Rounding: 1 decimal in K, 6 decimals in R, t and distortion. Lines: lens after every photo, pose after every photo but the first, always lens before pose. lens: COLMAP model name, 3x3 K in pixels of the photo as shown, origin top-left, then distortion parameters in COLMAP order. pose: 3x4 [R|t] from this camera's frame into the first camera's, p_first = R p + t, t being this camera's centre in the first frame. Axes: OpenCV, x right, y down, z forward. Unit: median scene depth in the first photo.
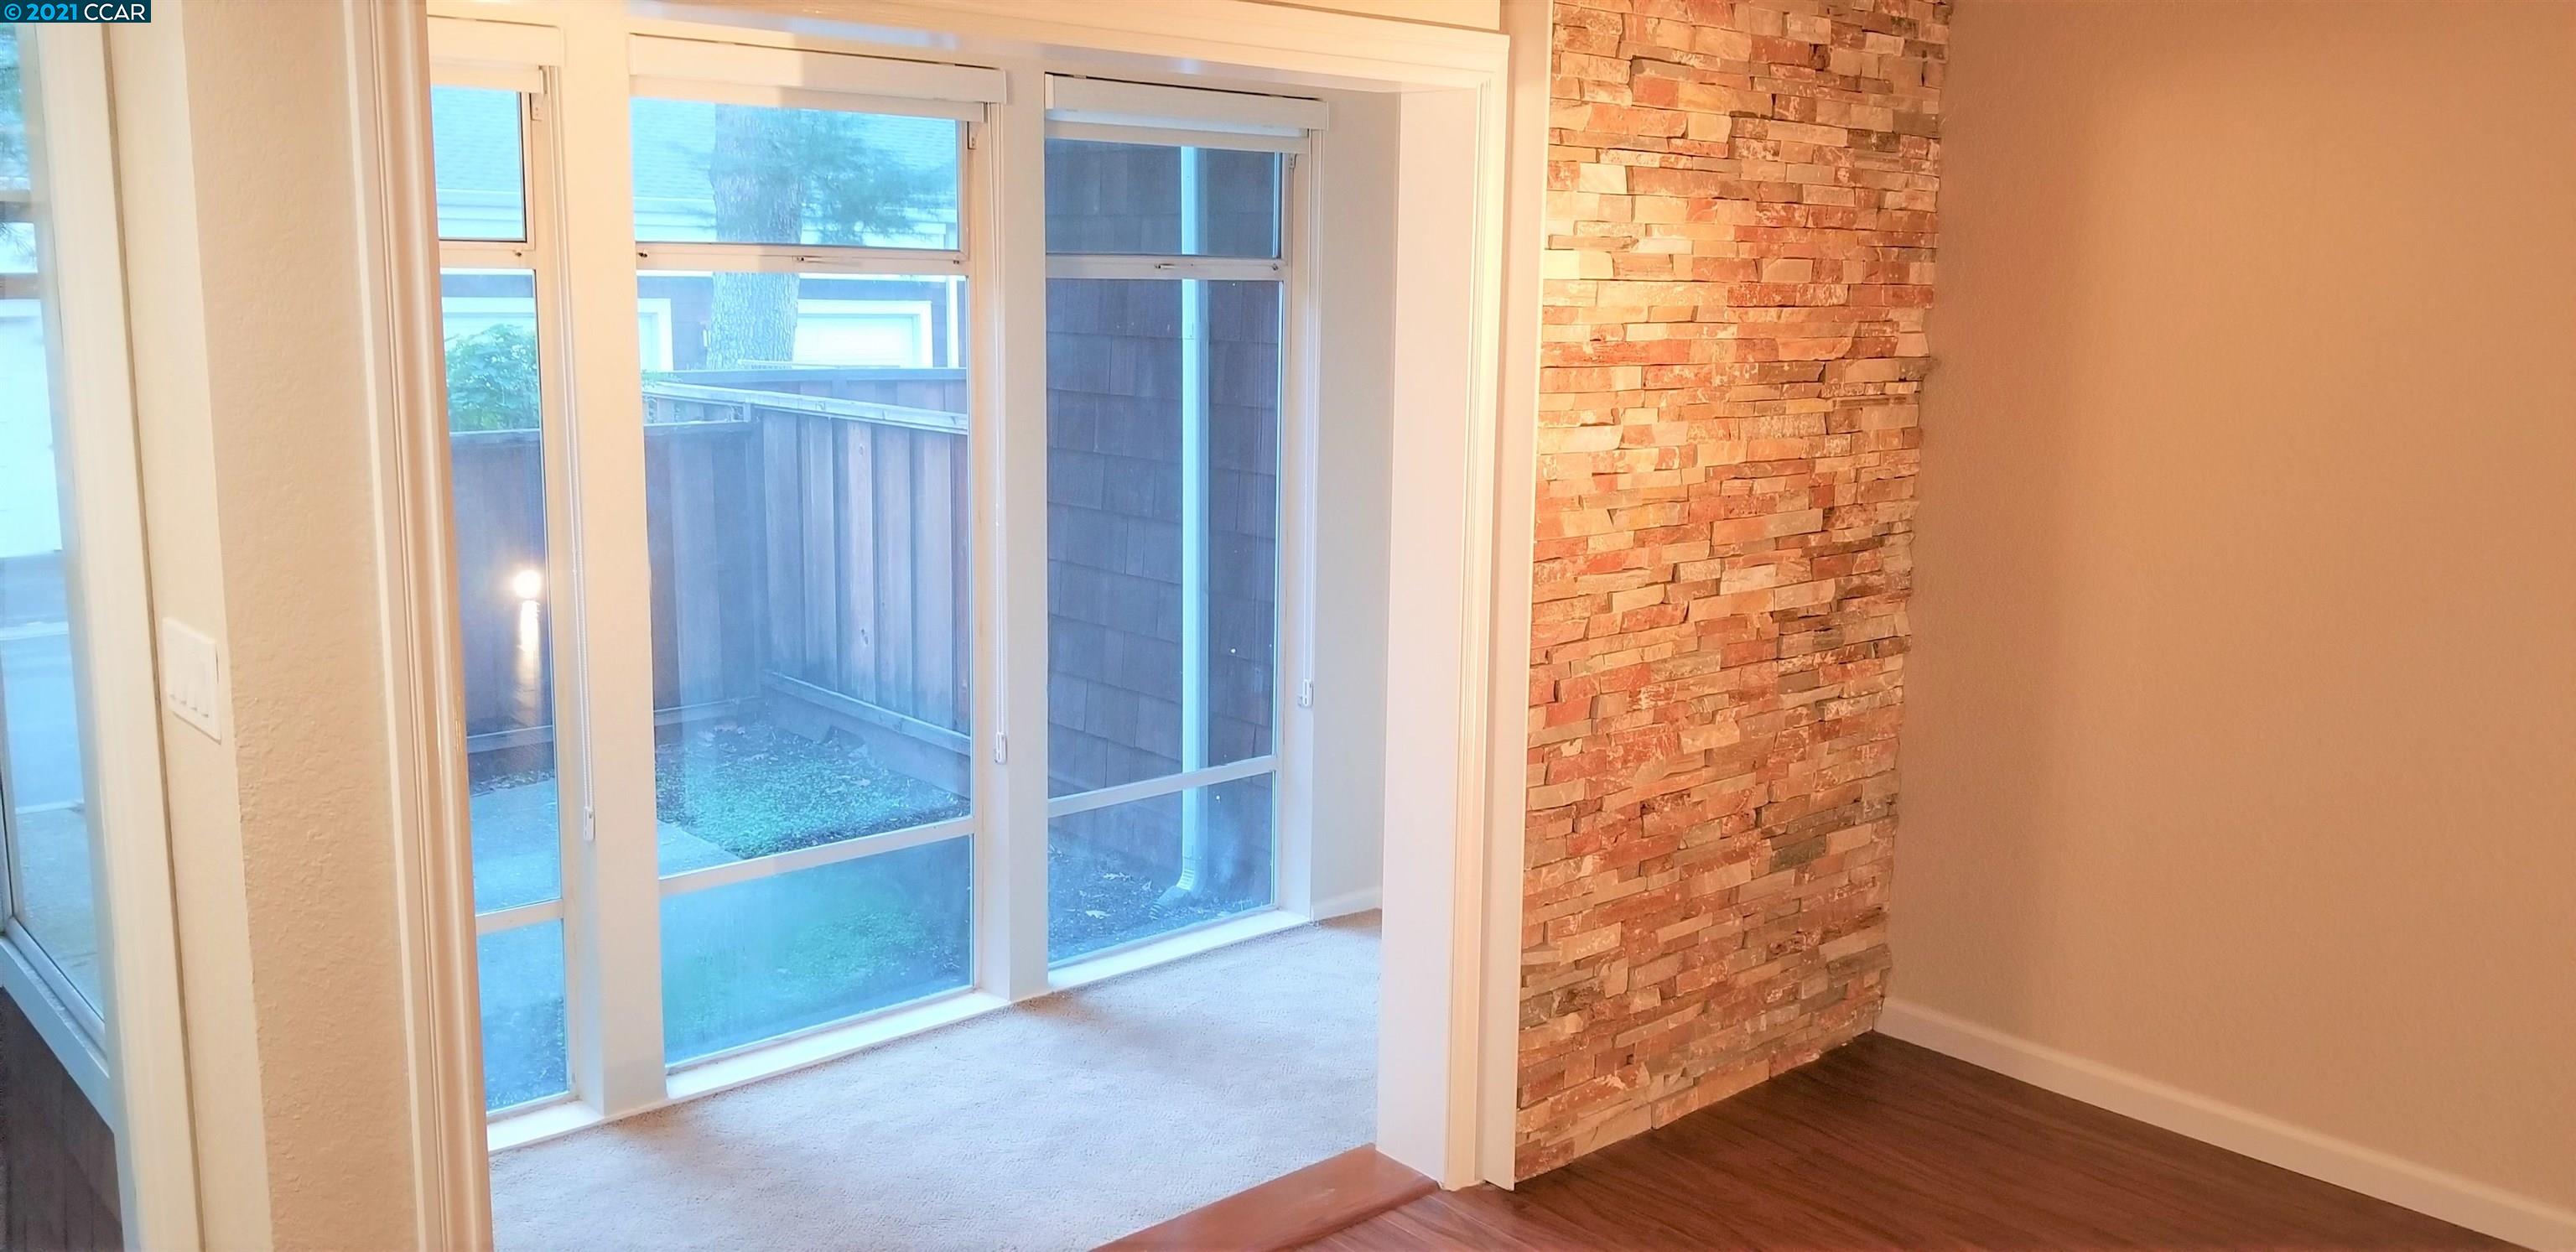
lens RADIAL K [[2054.0, 0, 1275.5], [0, 2054.0, 627.7], [0, 0, 1]] dist [0.056676, -0.053400]
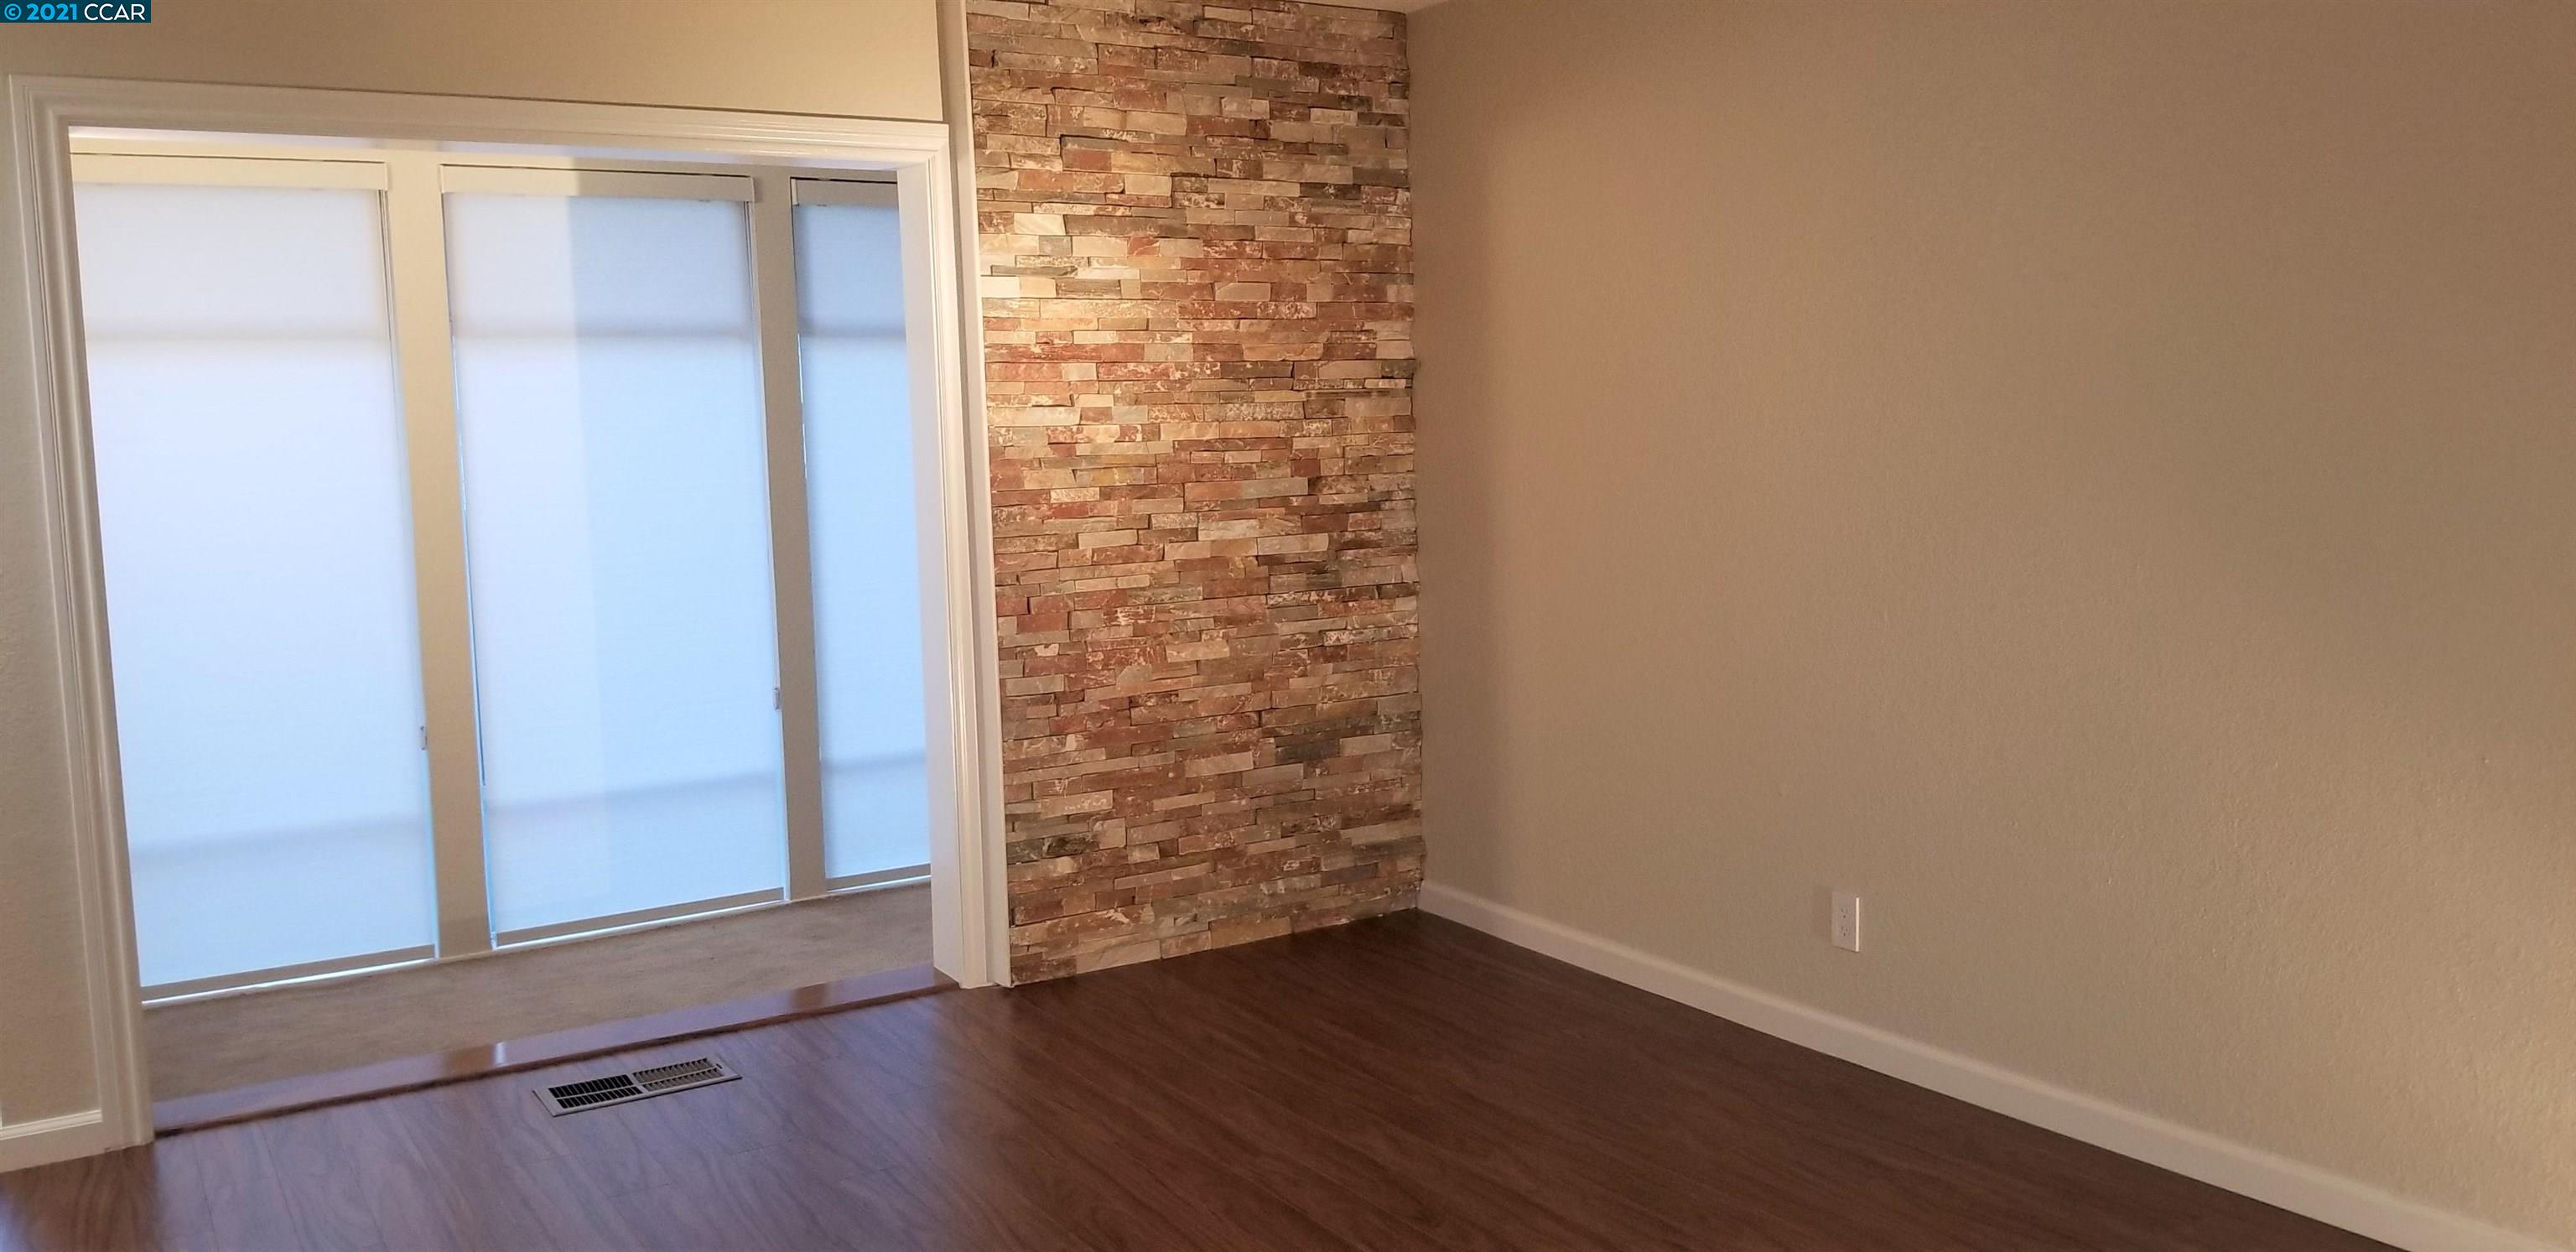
lens RADIAL K [[2054.0, 0, 1271.7], [0, 2054.0, 621.7], [0, 0, 1]] dist [0.056676, -0.053400]
pose [[0.984375, -0.021067, -0.174817, 0.488739], [0.009746, 0.997813, -0.065371, 0.120712], [0.175812, 0.062646, 0.982428, -0.262303]]
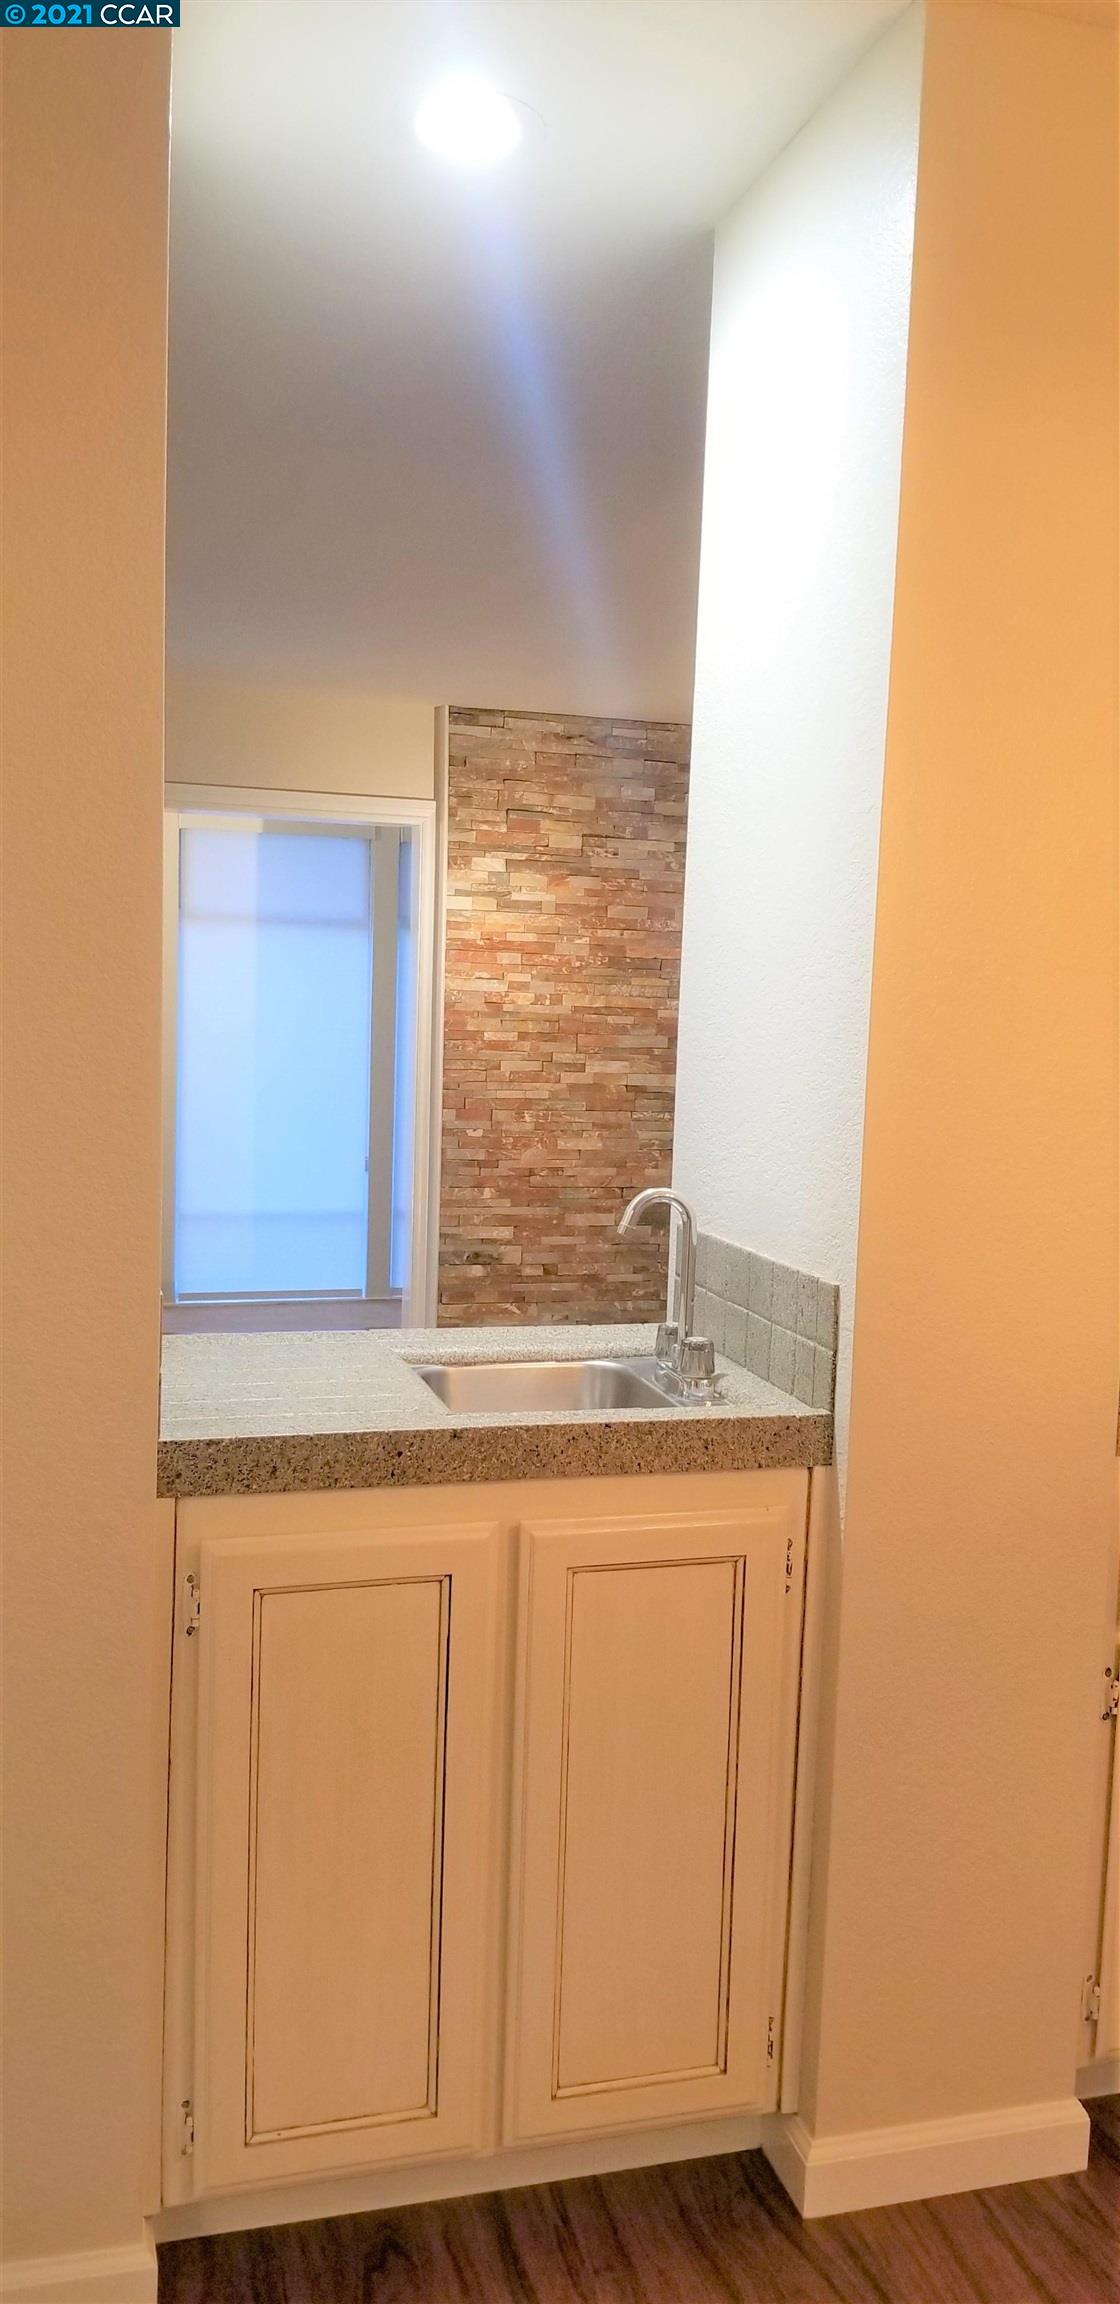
lens RADIAL K [[1837.1, 0, 559.0], [0, 1837.1, 1171.5], [0, 0, 1]] dist [0.056676, -0.053400]
pose [[0.897257, 0.057965, -0.437686, 0.983265], [-0.095326, 0.993396, -0.063859, 0.197284], [0.431094, 0.099020, 0.896857, -0.603522]]
